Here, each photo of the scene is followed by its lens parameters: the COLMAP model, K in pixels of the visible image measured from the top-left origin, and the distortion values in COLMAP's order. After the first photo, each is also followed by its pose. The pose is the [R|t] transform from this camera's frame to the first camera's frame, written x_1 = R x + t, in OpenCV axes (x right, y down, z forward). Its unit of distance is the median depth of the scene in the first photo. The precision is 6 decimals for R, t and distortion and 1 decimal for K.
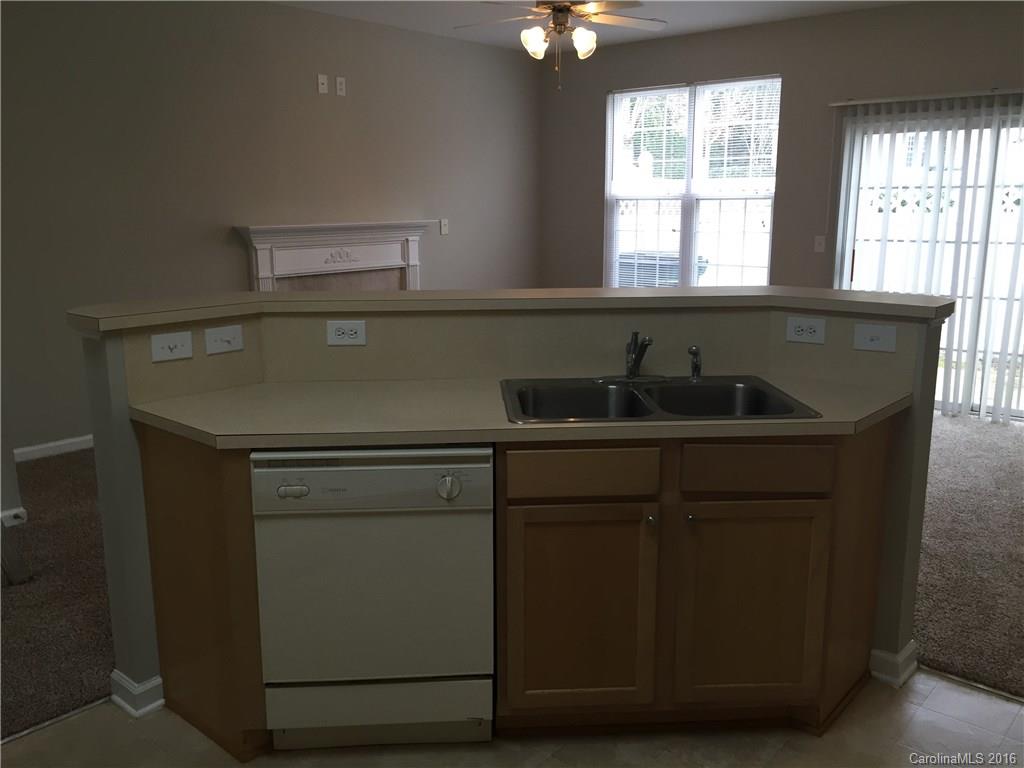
lens RADIAL K [[874.0, 0, 512.0], [0, 874.0, 384.0], [0, 0, 1]] dist [0.072622, -0.082746]
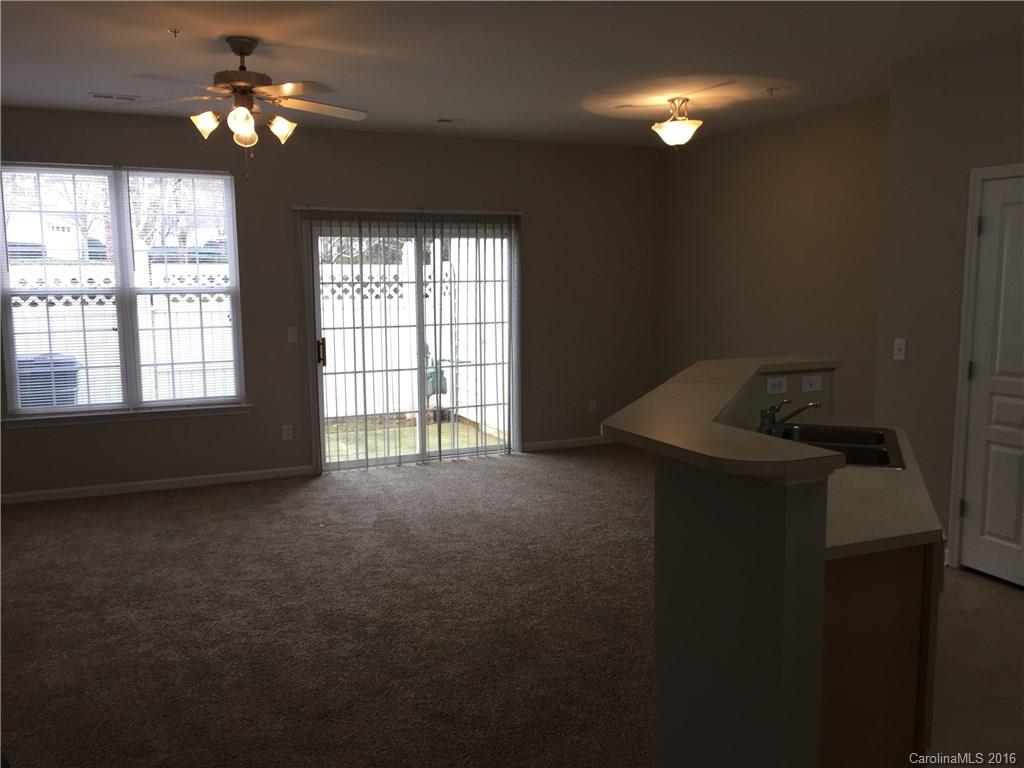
lens RADIAL K [[874.0, 0, 512.0], [0, 874.0, 384.0], [0, 0, 1]] dist [0.072622, -0.082746]
pose [[0.430601, -0.115897, 0.895070, -0.467198], [0.196599, 0.979952, 0.032308, -0.079038], [-0.880870, 0.162058, 0.444754, 0.297753]]
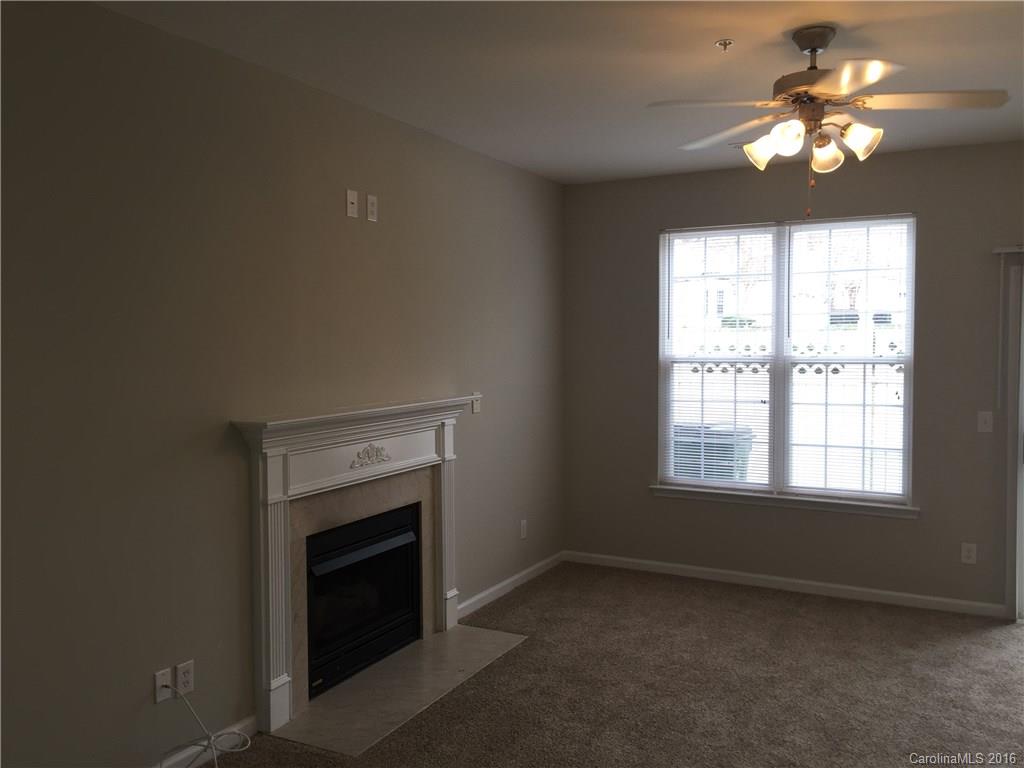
lens RADIAL K [[874.0, 0, 512.0], [0, 874.0, 384.0], [0, 0, 1]] dist [0.072622, -0.082746]
pose [[0.975661, -0.013081, 0.218894, -0.218038], [0.049075, 0.985925, -0.159821, -0.083130], [-0.213722, 0.166674, 0.962571, 0.318879]]
